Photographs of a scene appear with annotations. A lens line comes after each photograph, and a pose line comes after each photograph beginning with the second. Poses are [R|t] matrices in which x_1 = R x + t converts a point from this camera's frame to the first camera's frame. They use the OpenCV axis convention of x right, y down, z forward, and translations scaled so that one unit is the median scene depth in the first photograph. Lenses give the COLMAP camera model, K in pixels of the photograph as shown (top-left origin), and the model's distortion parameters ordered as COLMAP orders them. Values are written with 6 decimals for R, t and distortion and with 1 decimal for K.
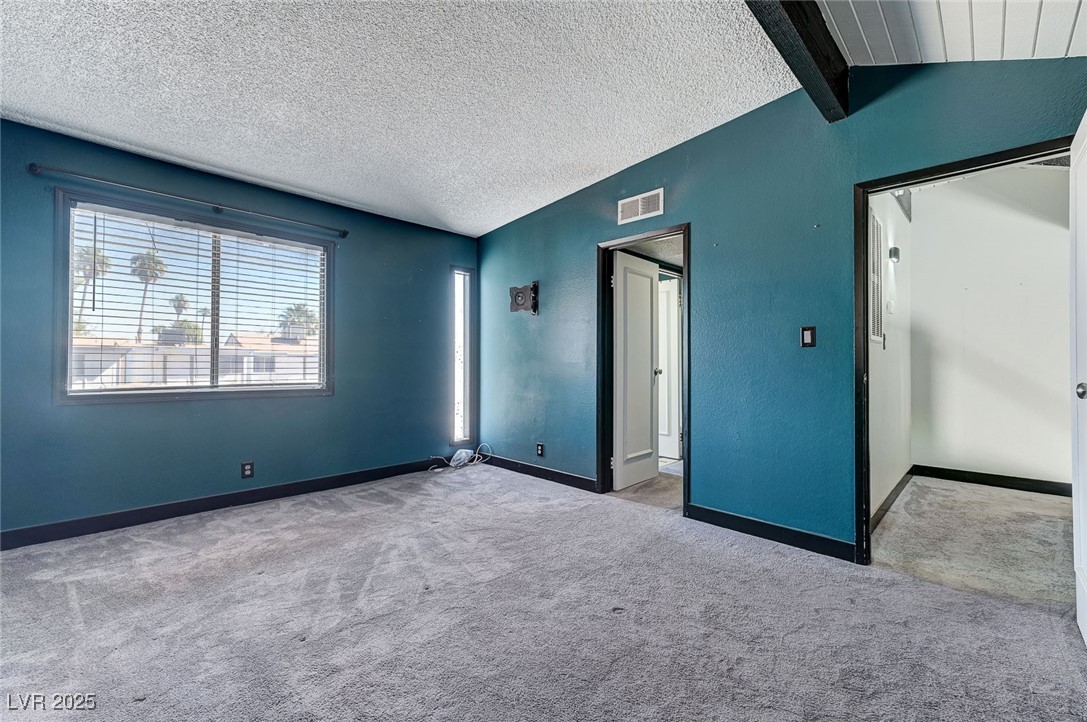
lens RADIAL K [[445.0, 0, 547.3], [0, 445.0, 357.6], [0, 0, 1]] dist [0.002273, -0.000878]
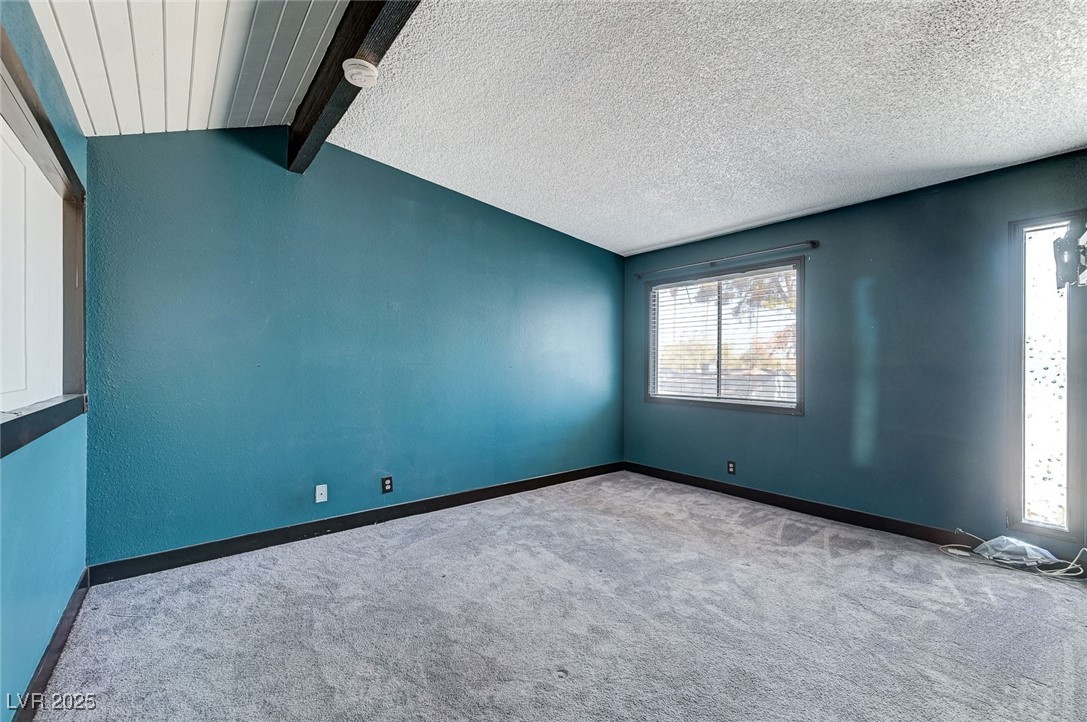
lens RADIAL K [[445.0, 0, 544.1], [0, 445.0, 365.8], [0, 0, 1]] dist [0.002273, -0.000878]
pose [[-0.098369, -0.008299, -0.995115, 0.613845], [0.003522, 0.999956, -0.008687, -0.019503], [0.995144, -0.004359, -0.098336, 0.621143]]
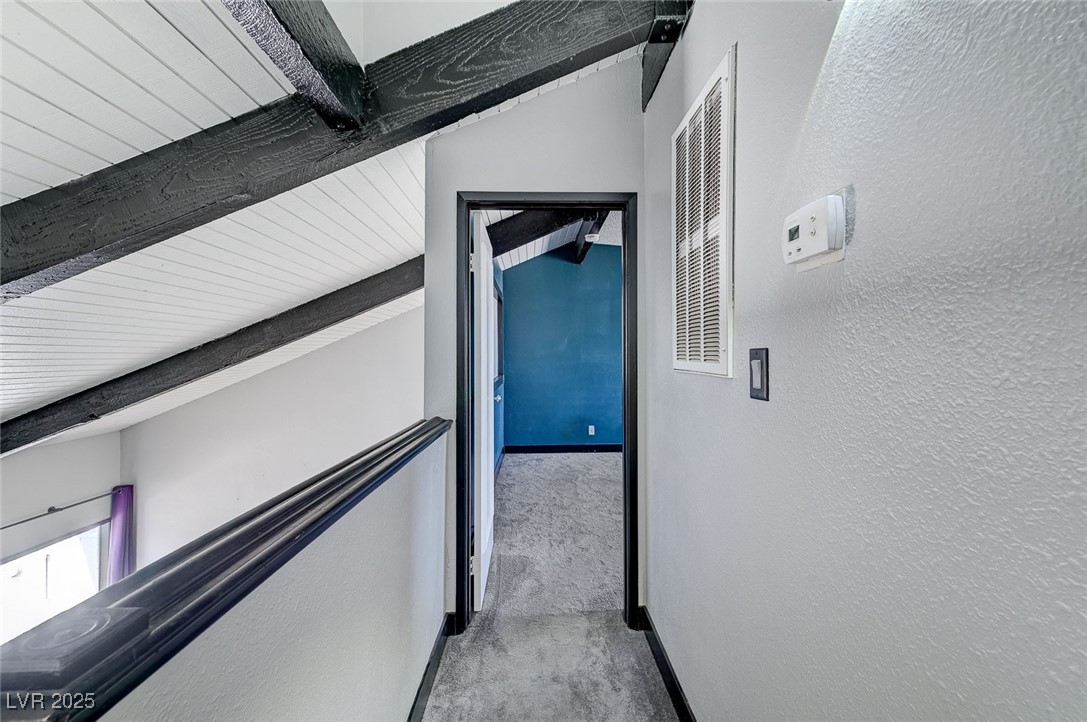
lens RADIAL K [[445.0, 0, 544.6], [0, 445.0, 356.9], [0, 0, 1]] dist [0.002273, -0.000878]
pose [[-0.694983, 0.000310, -0.719026, 1.103433], [0.007622, 0.999947, -0.006935, -0.039721], [0.718986, -0.010300, -0.694948, 1.137883]]
